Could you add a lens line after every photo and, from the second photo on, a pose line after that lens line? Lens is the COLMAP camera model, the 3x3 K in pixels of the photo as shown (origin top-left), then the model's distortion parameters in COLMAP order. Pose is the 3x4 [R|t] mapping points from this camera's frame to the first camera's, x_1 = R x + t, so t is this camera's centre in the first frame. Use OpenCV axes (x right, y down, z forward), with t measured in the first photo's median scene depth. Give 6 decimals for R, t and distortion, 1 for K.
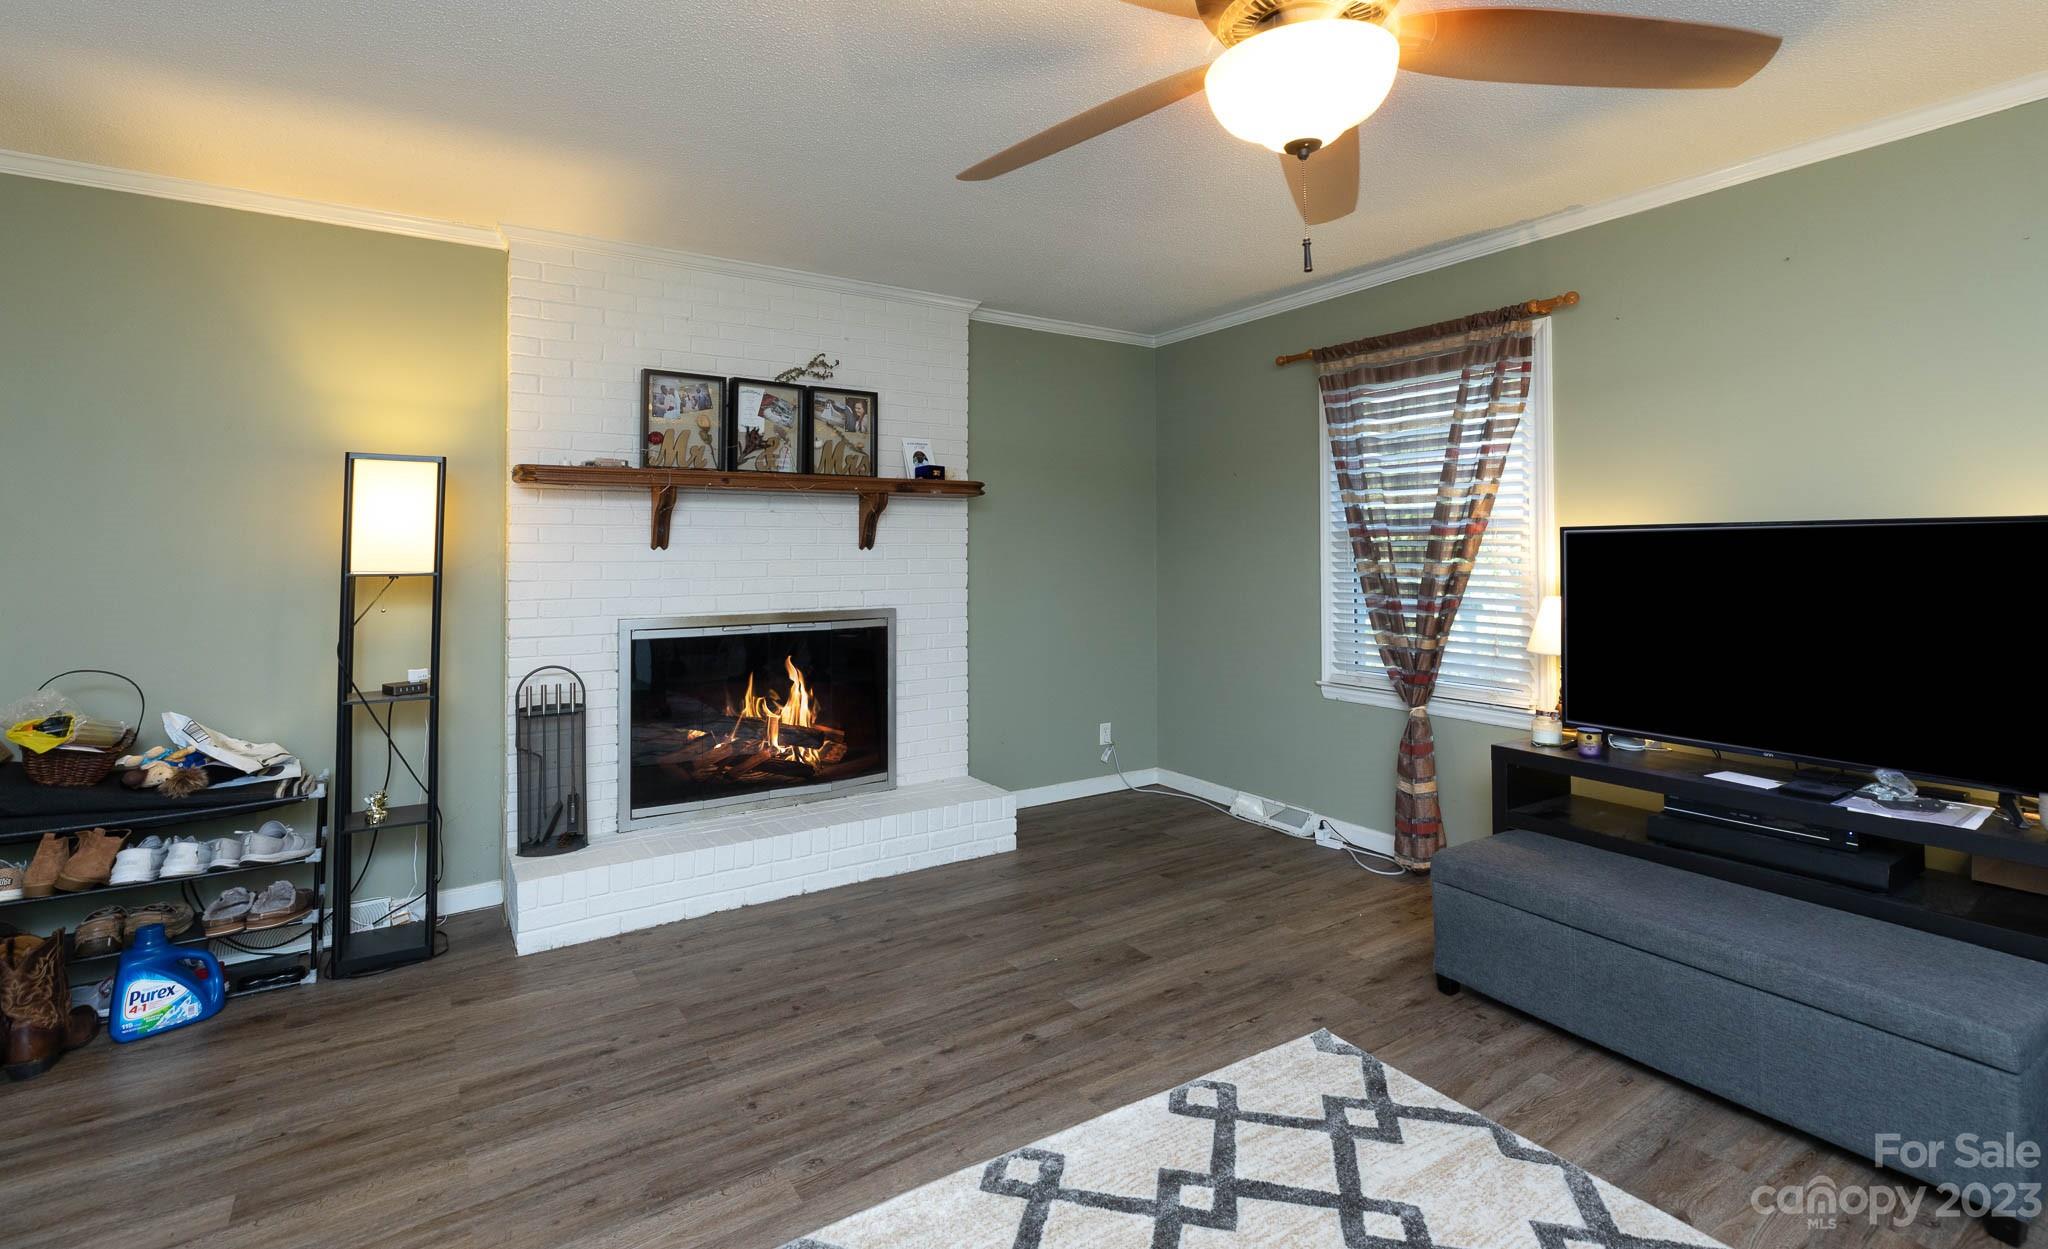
lens RADIAL K [[936.8, 0, 1057.1], [0, 936.8, 533.9], [0, 0, 1]] dist [0.000861, 0.000075]
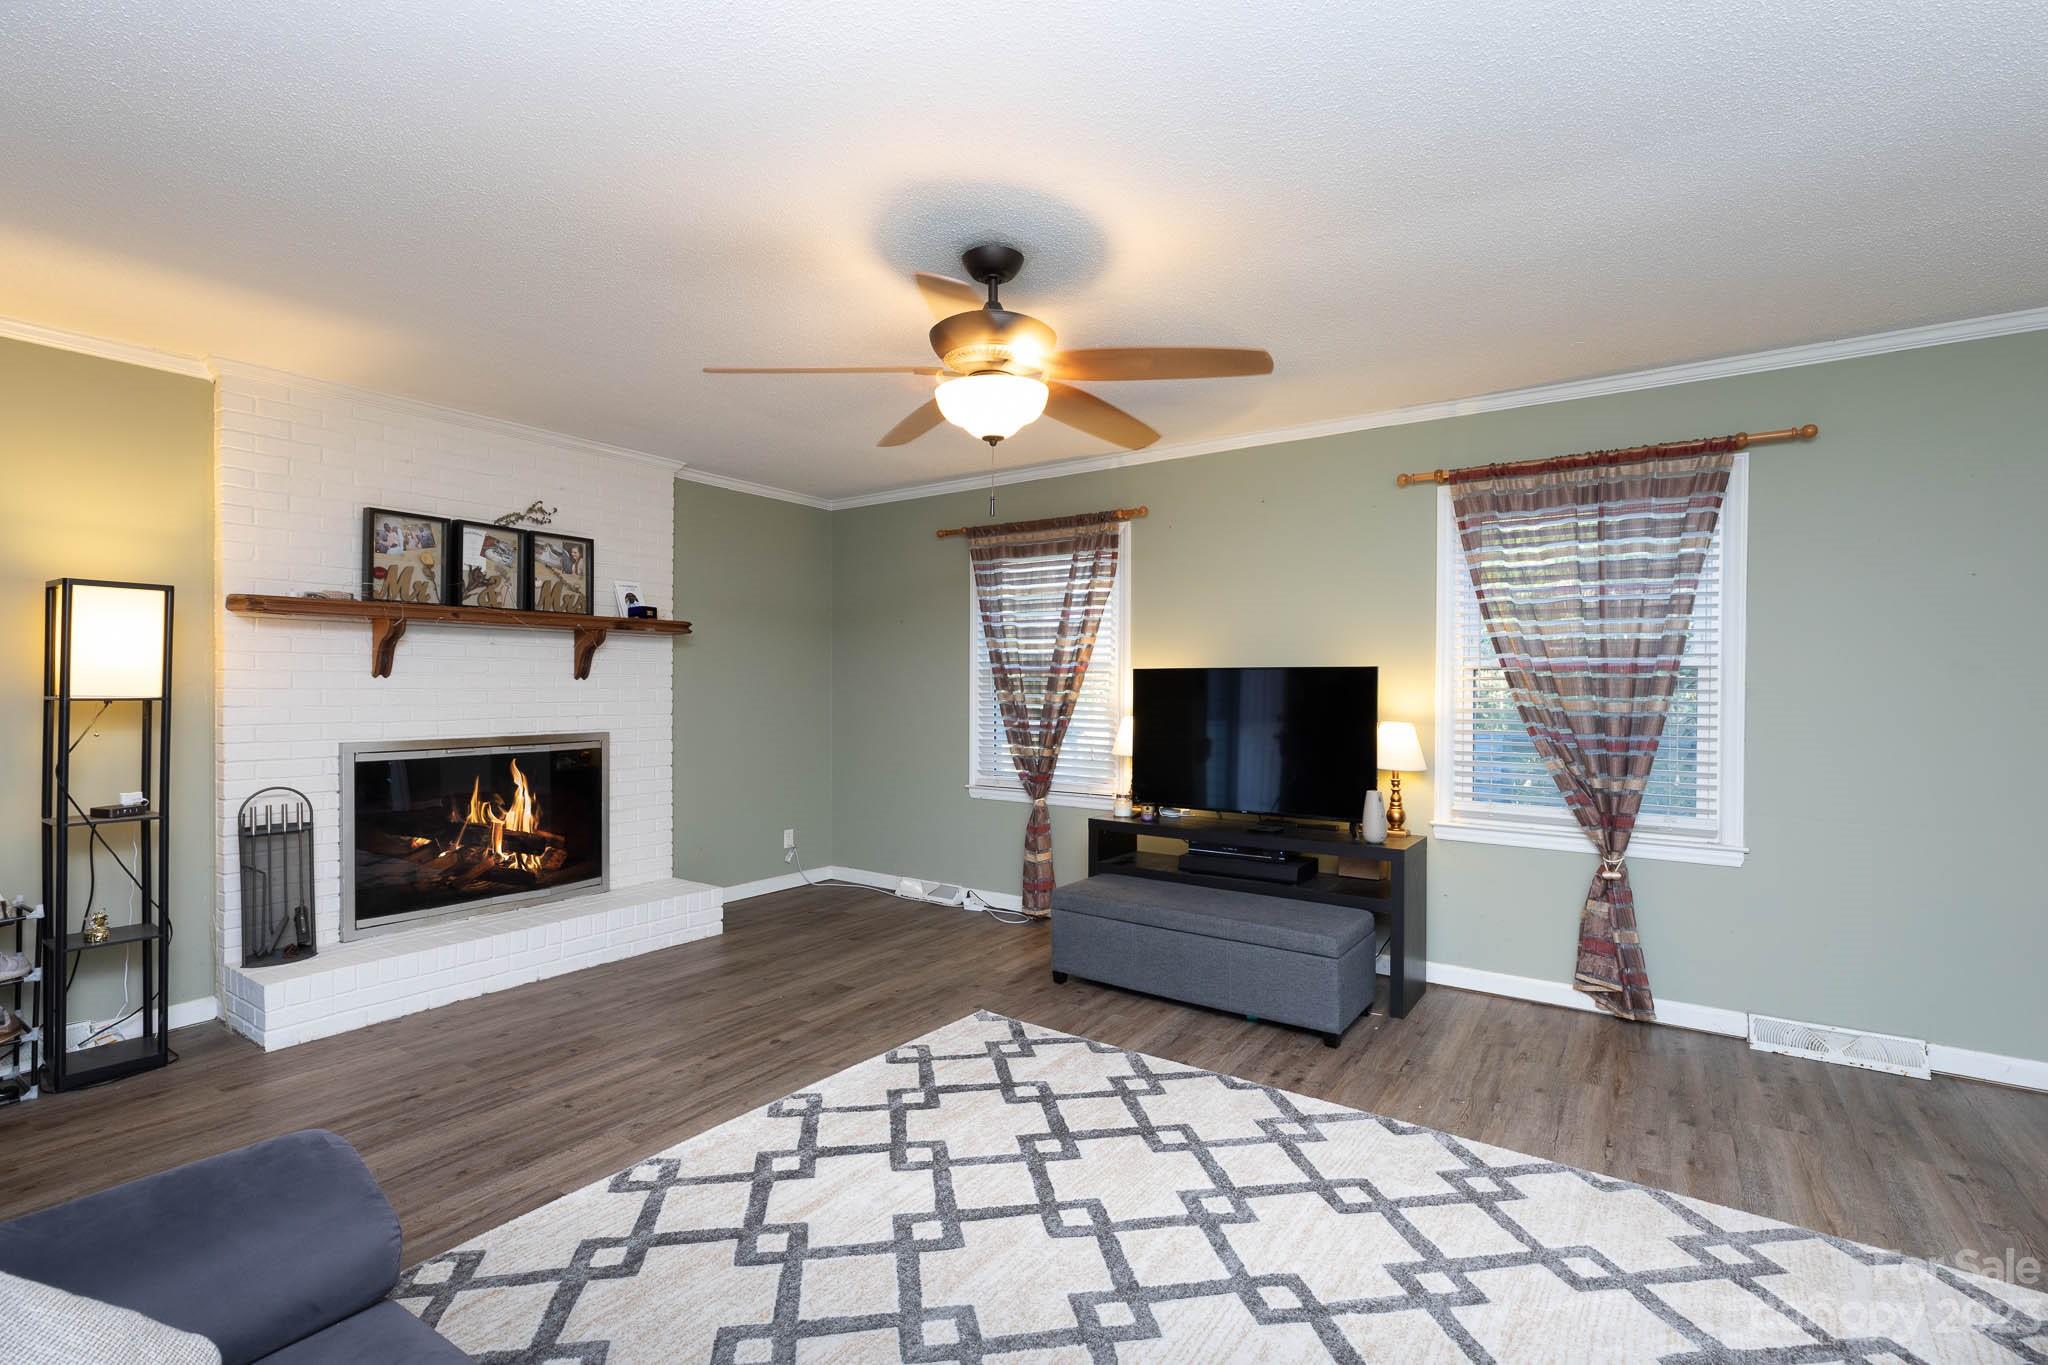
lens RADIAL K [[915.2, 0, 1030.2], [0, 915.2, 685.9], [0, 0, 1]] dist [-0.000386, -0.000348]
pose [[0.931790, 0.007670, 0.362916, -0.120018], [-0.014358, 0.999773, 0.015734, -0.000842], [-0.362713, -0.019872, 0.931689, -0.248972]]
